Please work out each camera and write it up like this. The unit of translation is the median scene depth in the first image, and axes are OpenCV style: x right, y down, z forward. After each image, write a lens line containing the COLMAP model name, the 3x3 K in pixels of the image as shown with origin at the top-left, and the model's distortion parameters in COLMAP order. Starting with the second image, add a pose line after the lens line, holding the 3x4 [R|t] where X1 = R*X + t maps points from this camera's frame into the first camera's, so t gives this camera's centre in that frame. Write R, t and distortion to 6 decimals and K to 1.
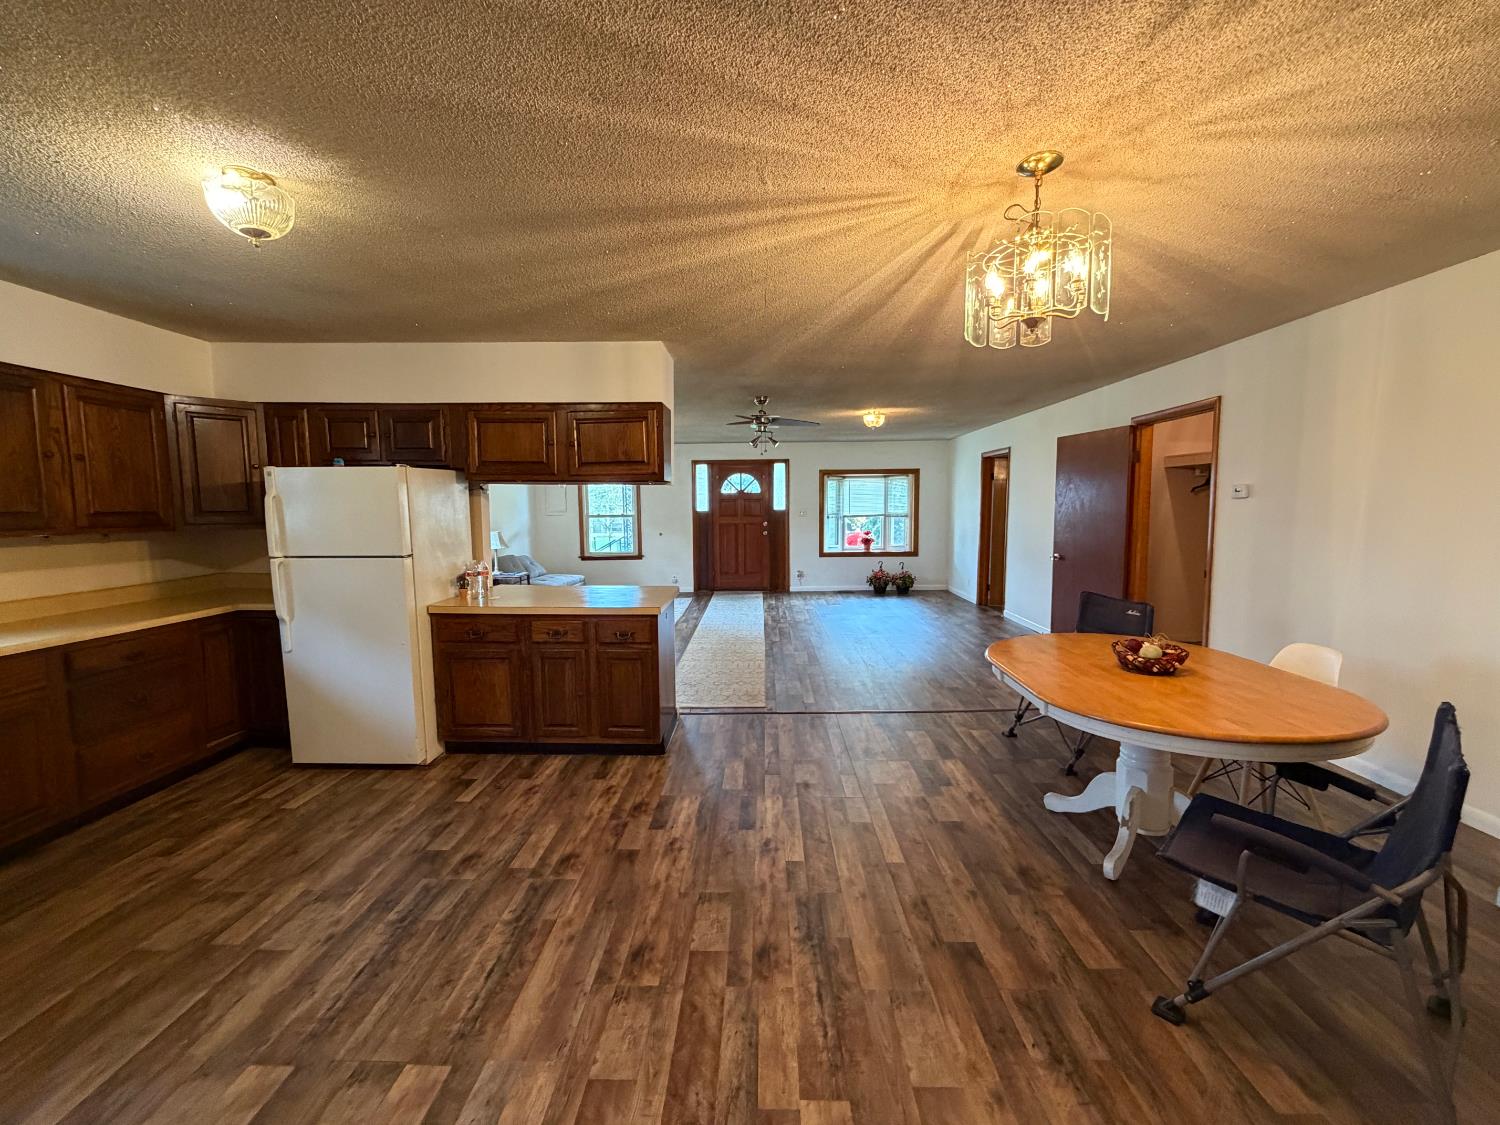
lens RADIAL K [[599.1, 0, 748.0], [0, 599.1, 563.1], [0, 0, 1]] dist [-0.000744, -0.000105]
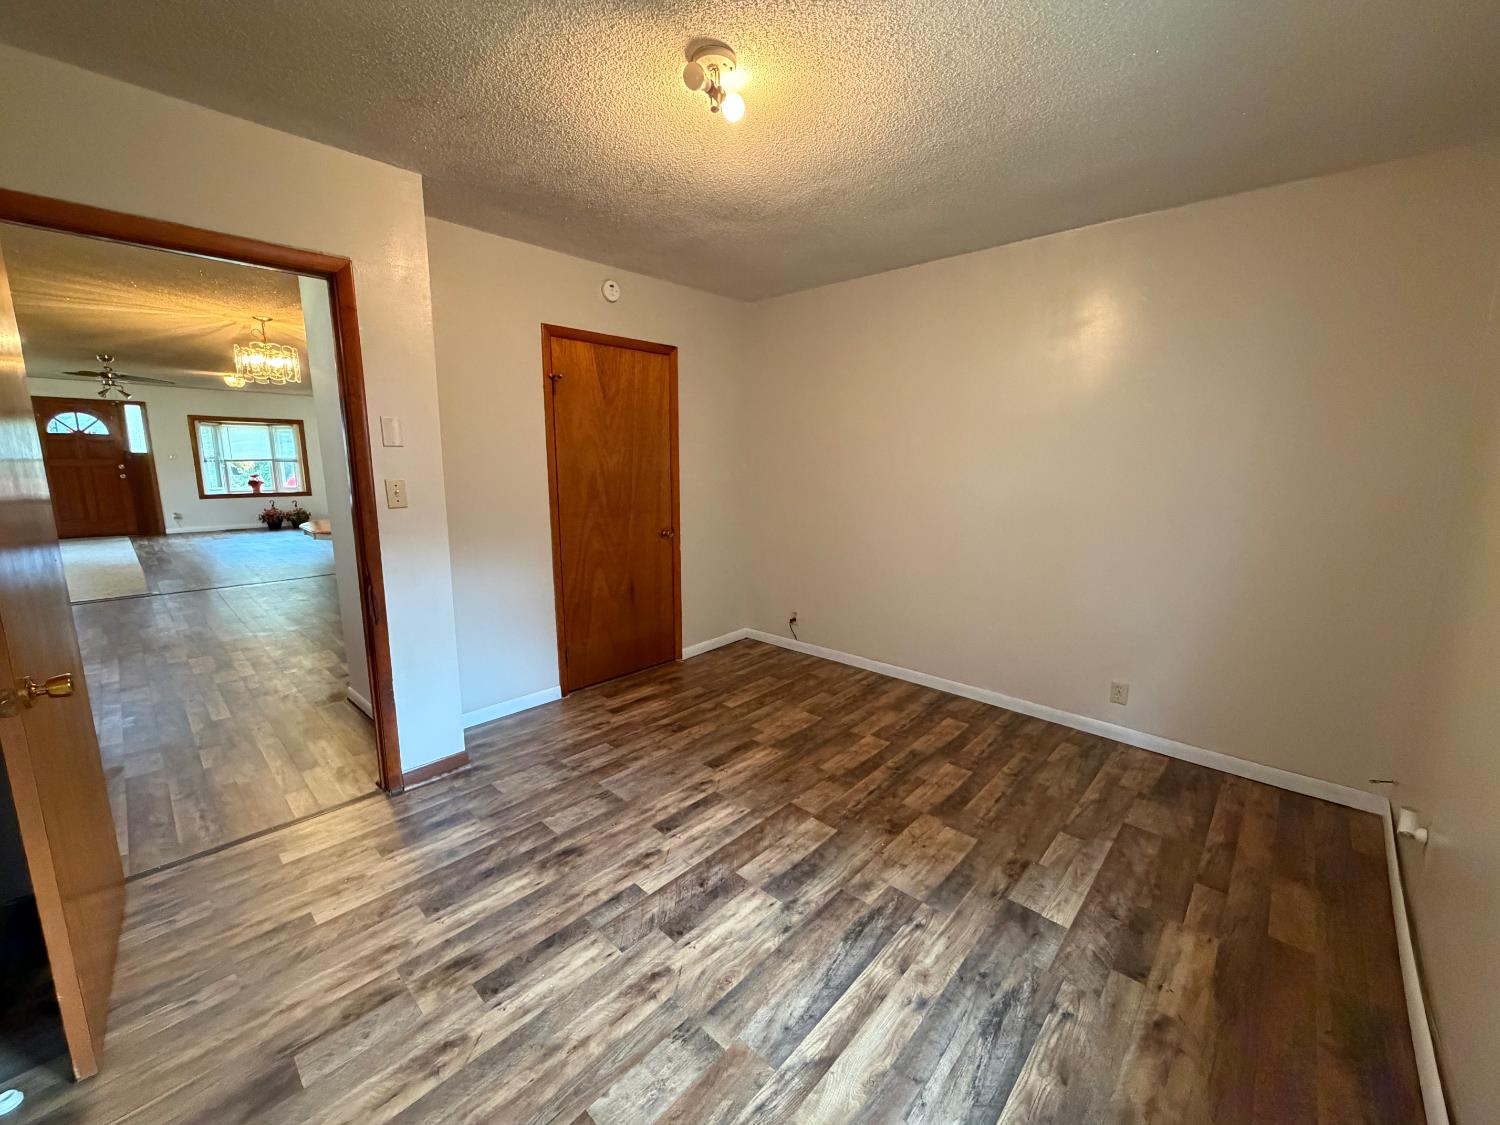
lens RADIAL K [[599.1, 0, 747.7], [0, 599.1, 565.0], [0, 0, 1]] dist [-0.000744, -0.000105]
pose [[0.667277, -0.111946, 0.736349, -0.026985], [0.048837, 0.993089, 0.106721, 0.040319], [-0.743207, -0.035251, 0.668132, -0.431177]]
